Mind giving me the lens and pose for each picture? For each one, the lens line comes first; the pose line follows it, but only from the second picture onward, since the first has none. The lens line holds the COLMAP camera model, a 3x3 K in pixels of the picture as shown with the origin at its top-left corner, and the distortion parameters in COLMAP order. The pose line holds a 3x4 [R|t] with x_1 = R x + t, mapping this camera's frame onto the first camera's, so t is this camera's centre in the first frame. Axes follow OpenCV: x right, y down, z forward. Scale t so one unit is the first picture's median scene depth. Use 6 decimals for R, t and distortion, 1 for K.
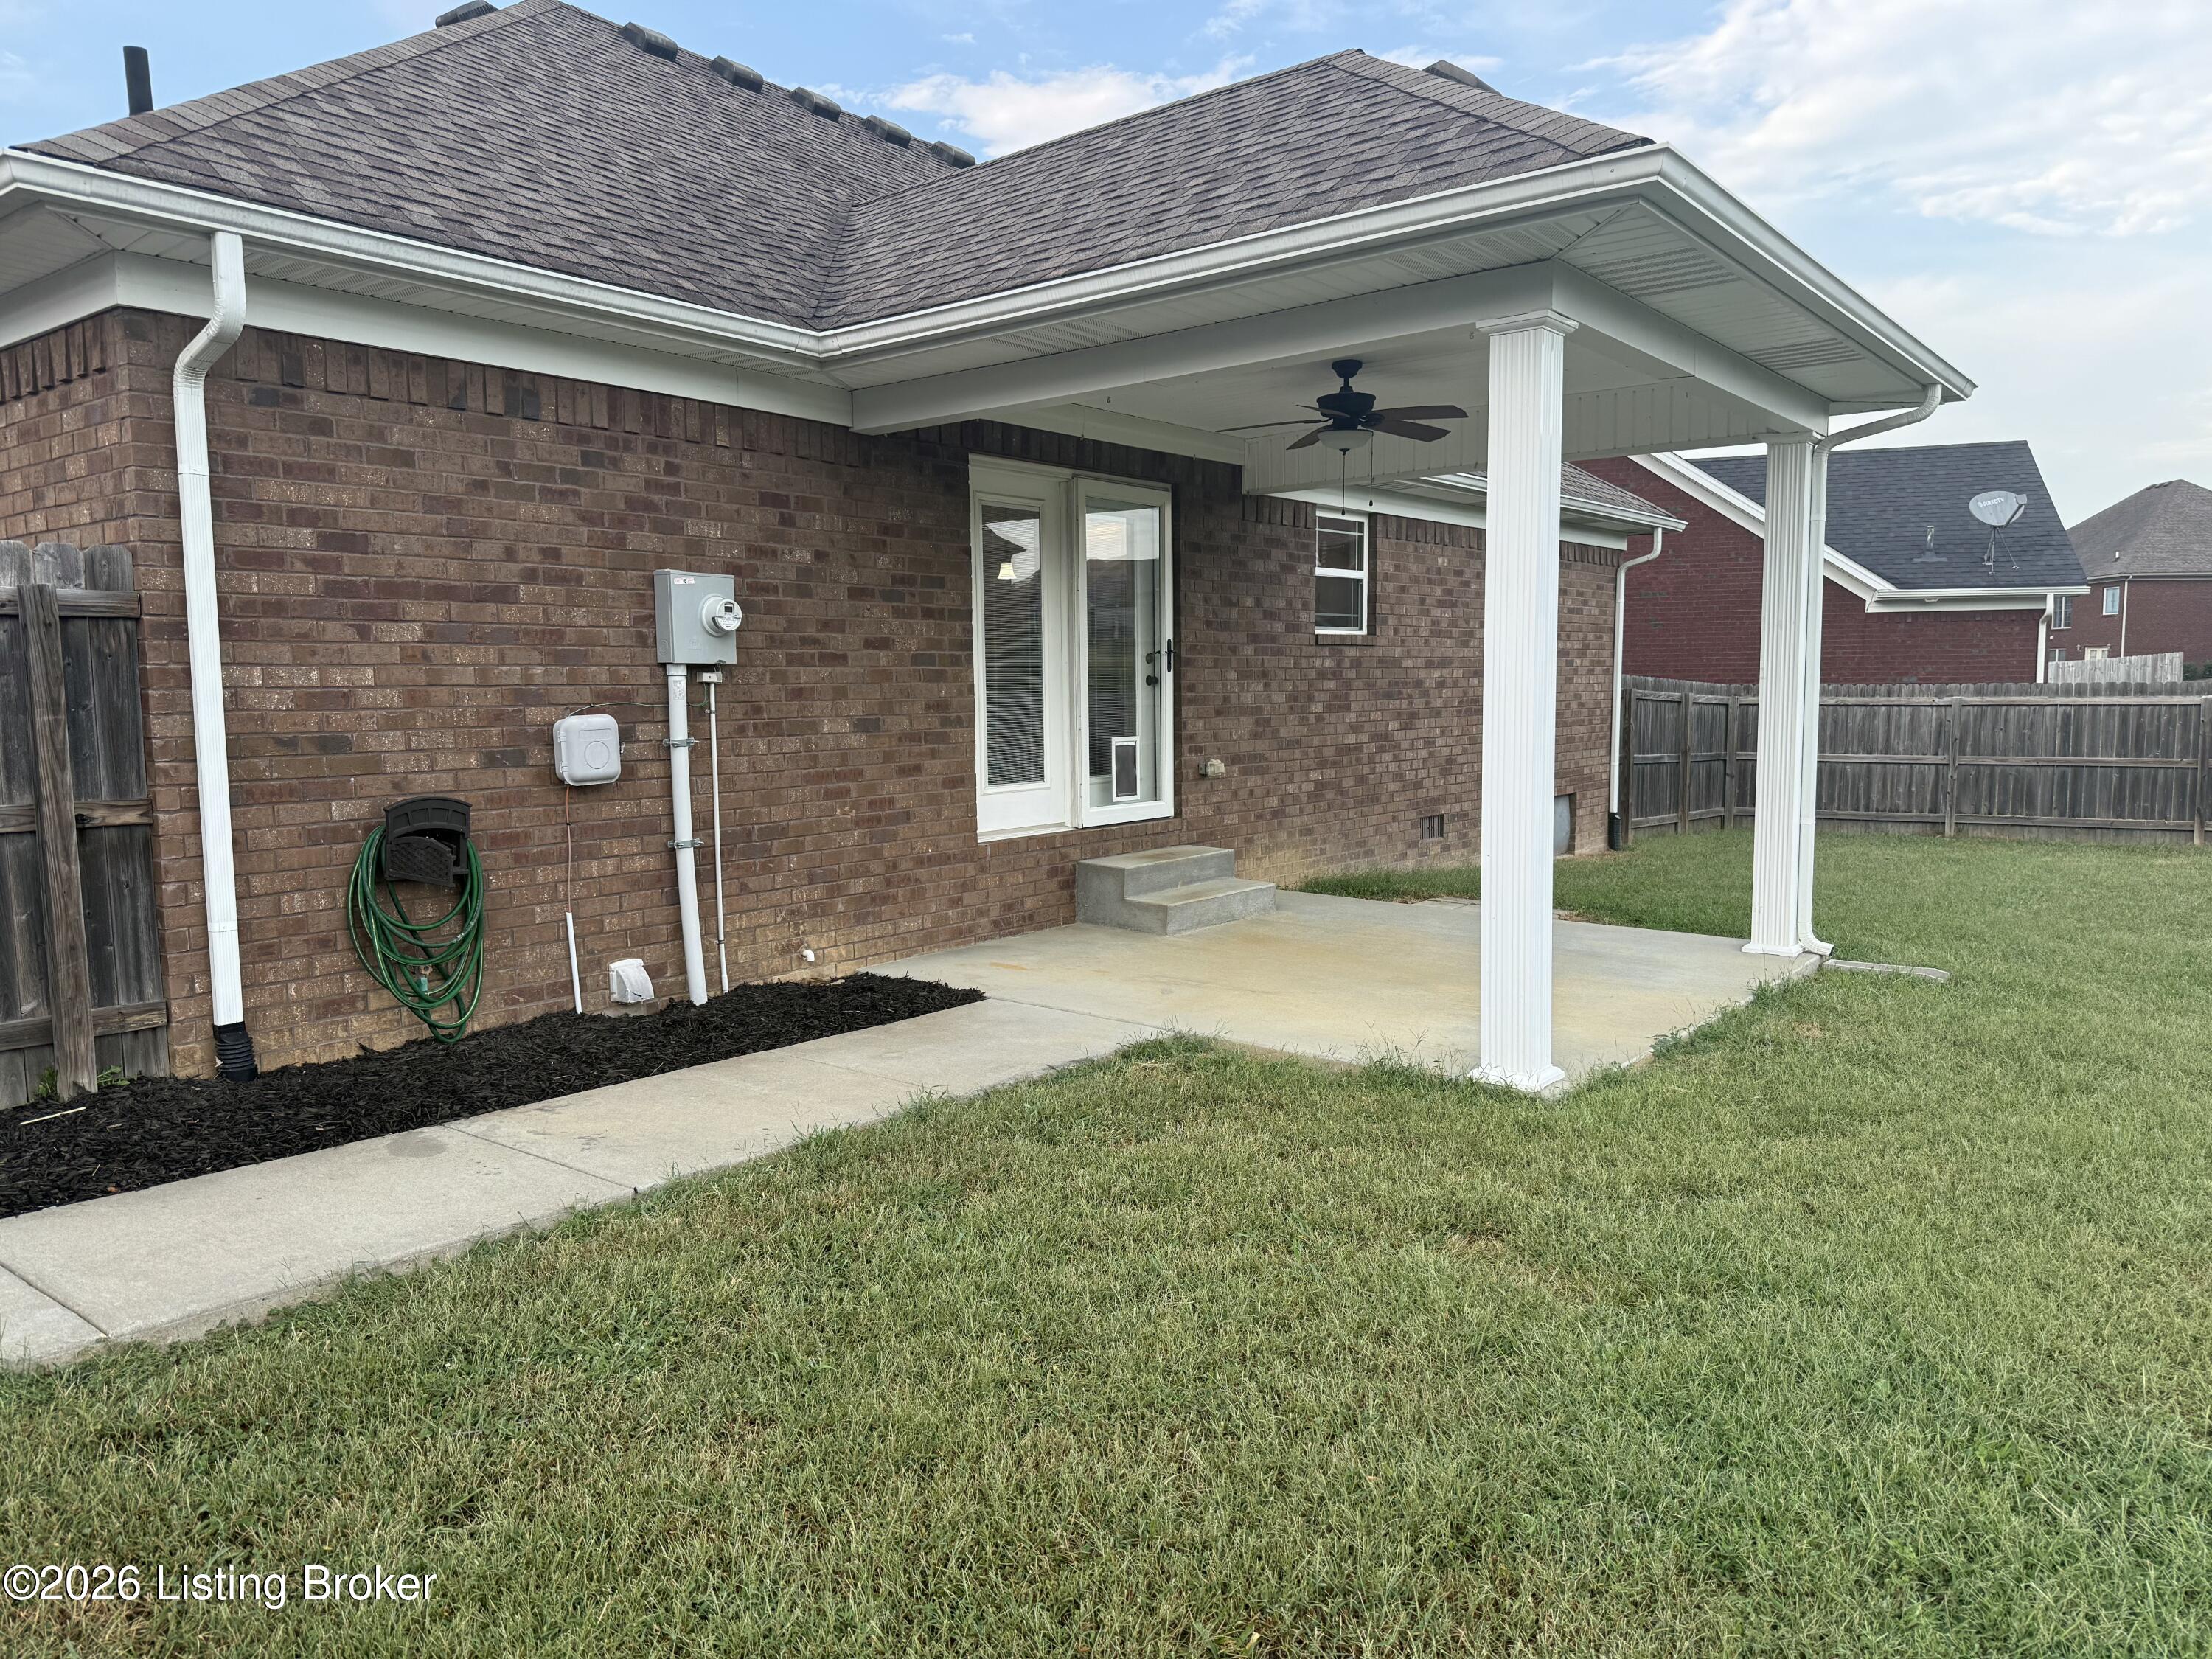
lens RADIAL K [[1577.7, 0, 1108.1], [0, 1577.7, 853.5], [0, 0, 1]] dist [0.081609, -0.028813]
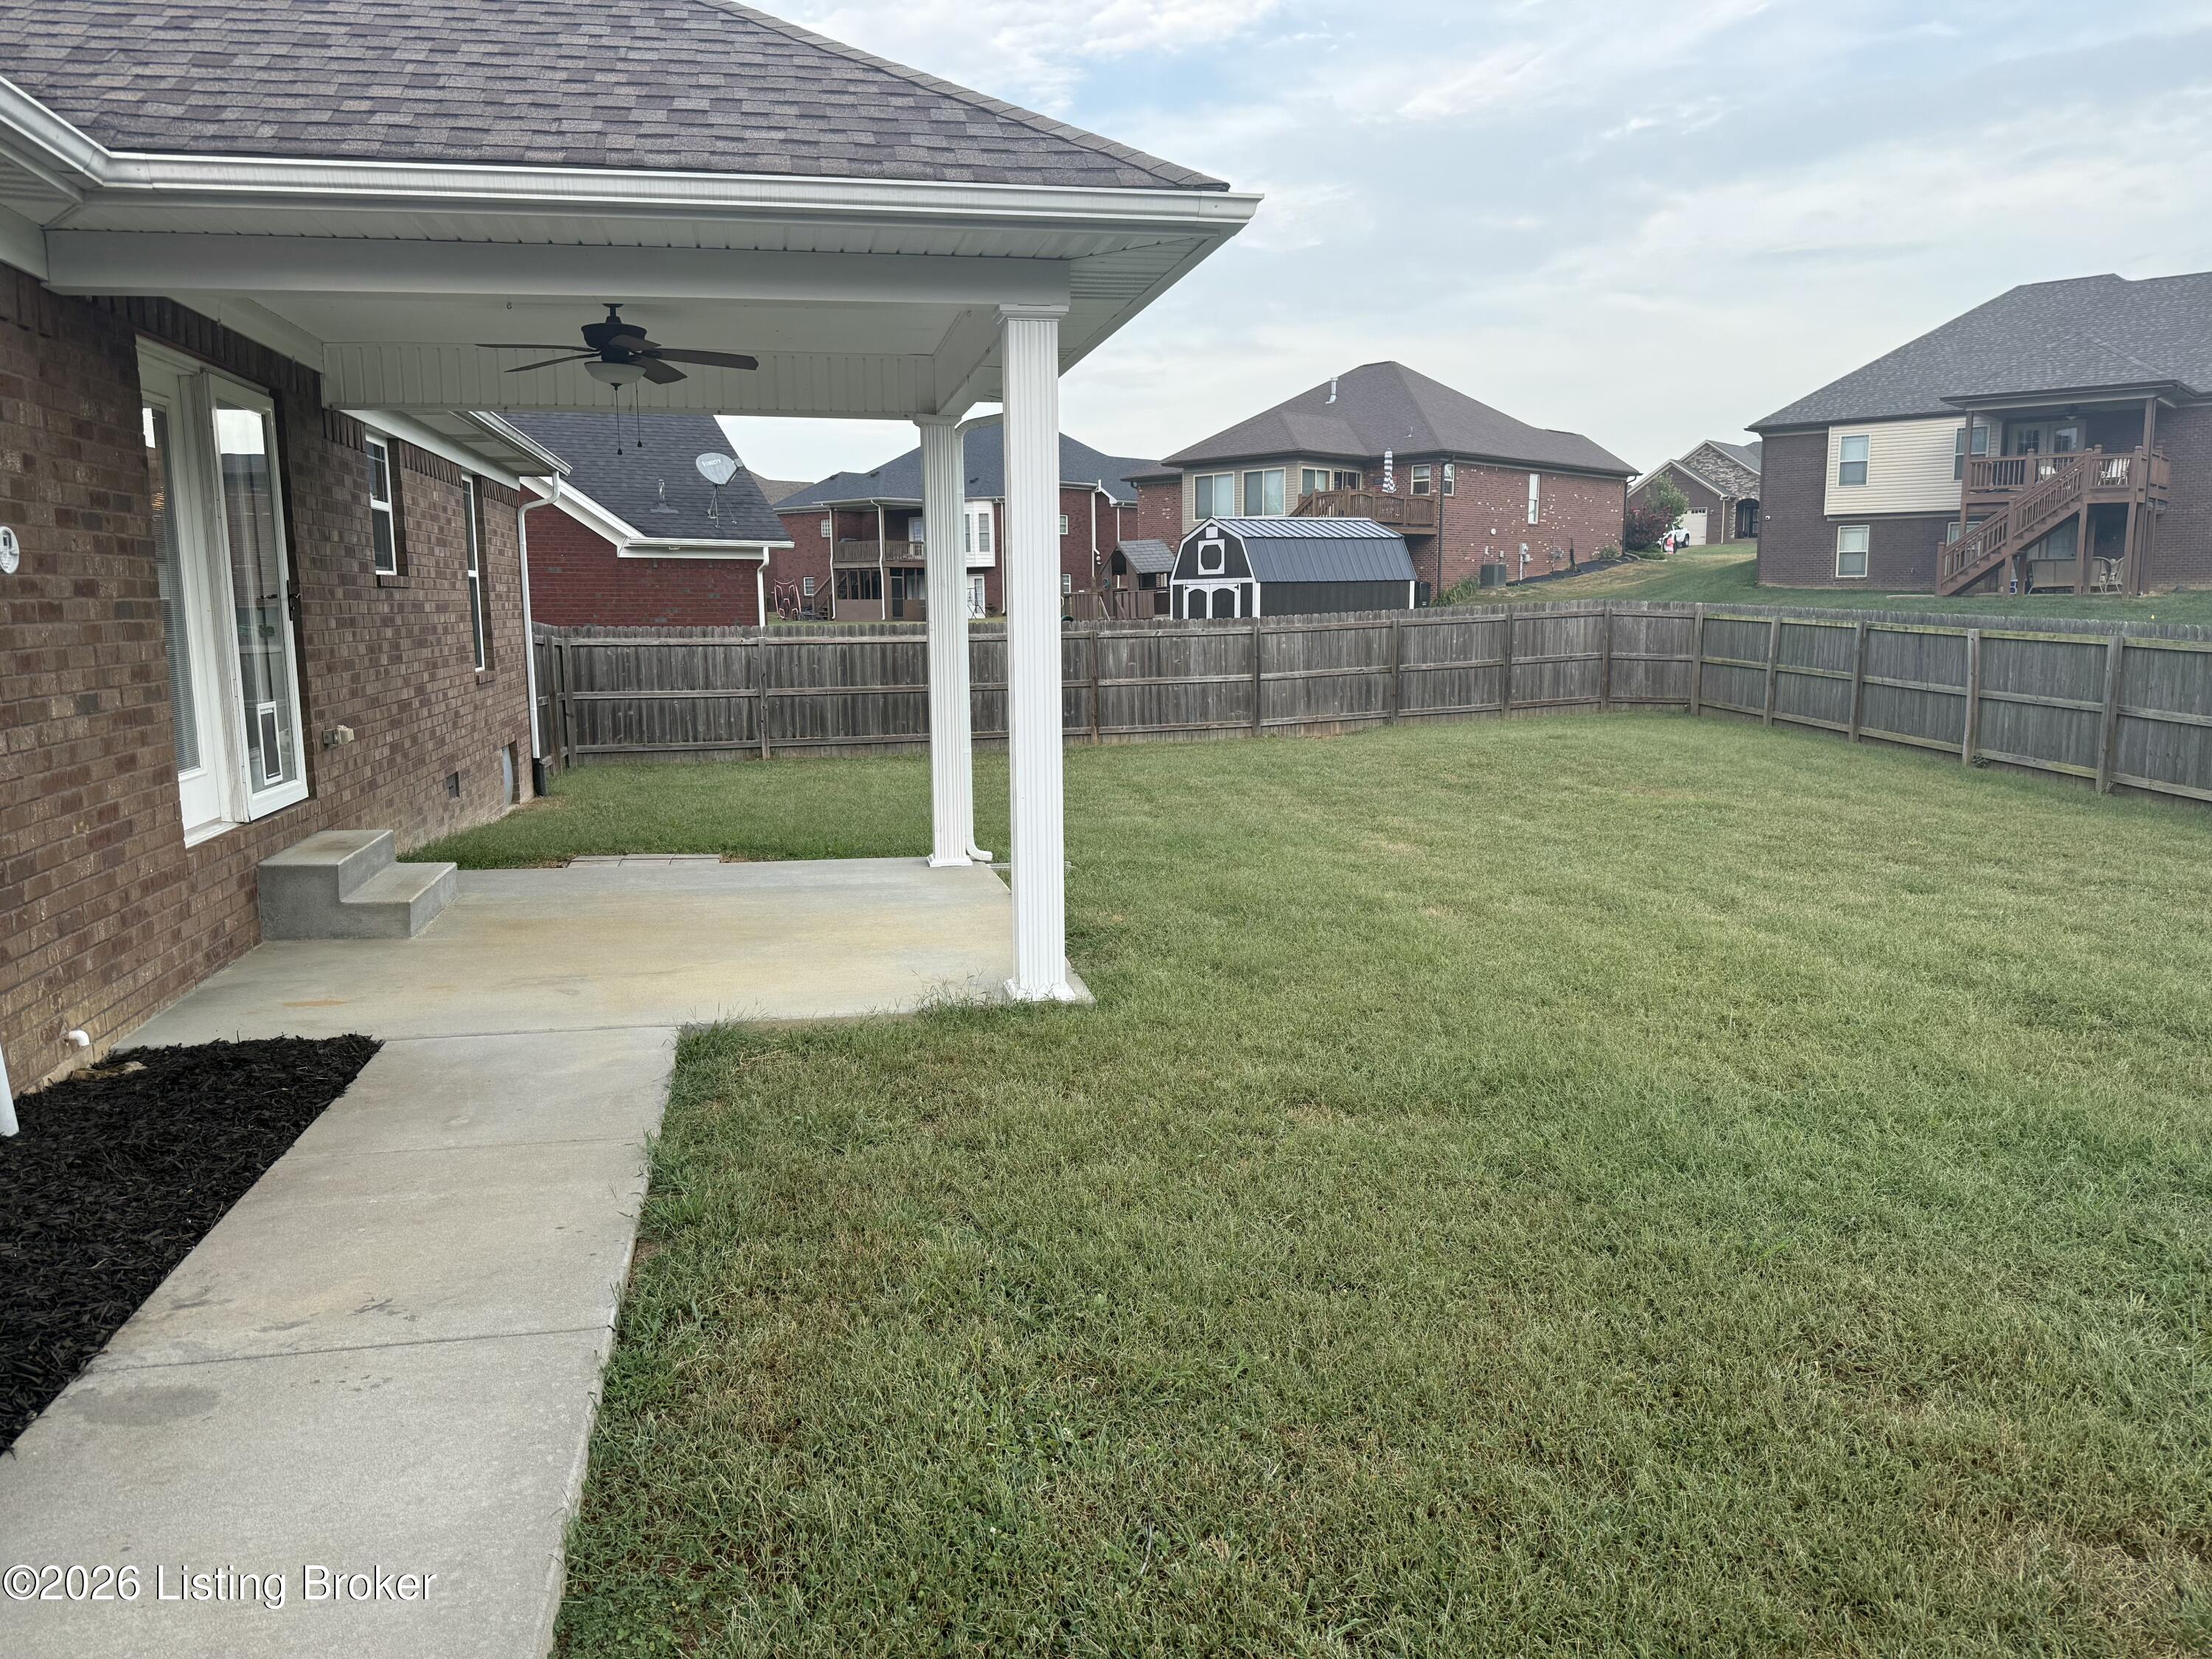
lens RADIAL K [[1577.7, 0, 1110.9], [0, 1577.7, 815.5], [0, 0, 1]] dist [0.081609, -0.028813]
pose [[0.660354, -0.100896, 0.744146, -0.328428], [0.088431, 0.994486, 0.056366, -0.026520], [-0.745730, 0.028584, 0.665635, 0.145594]]
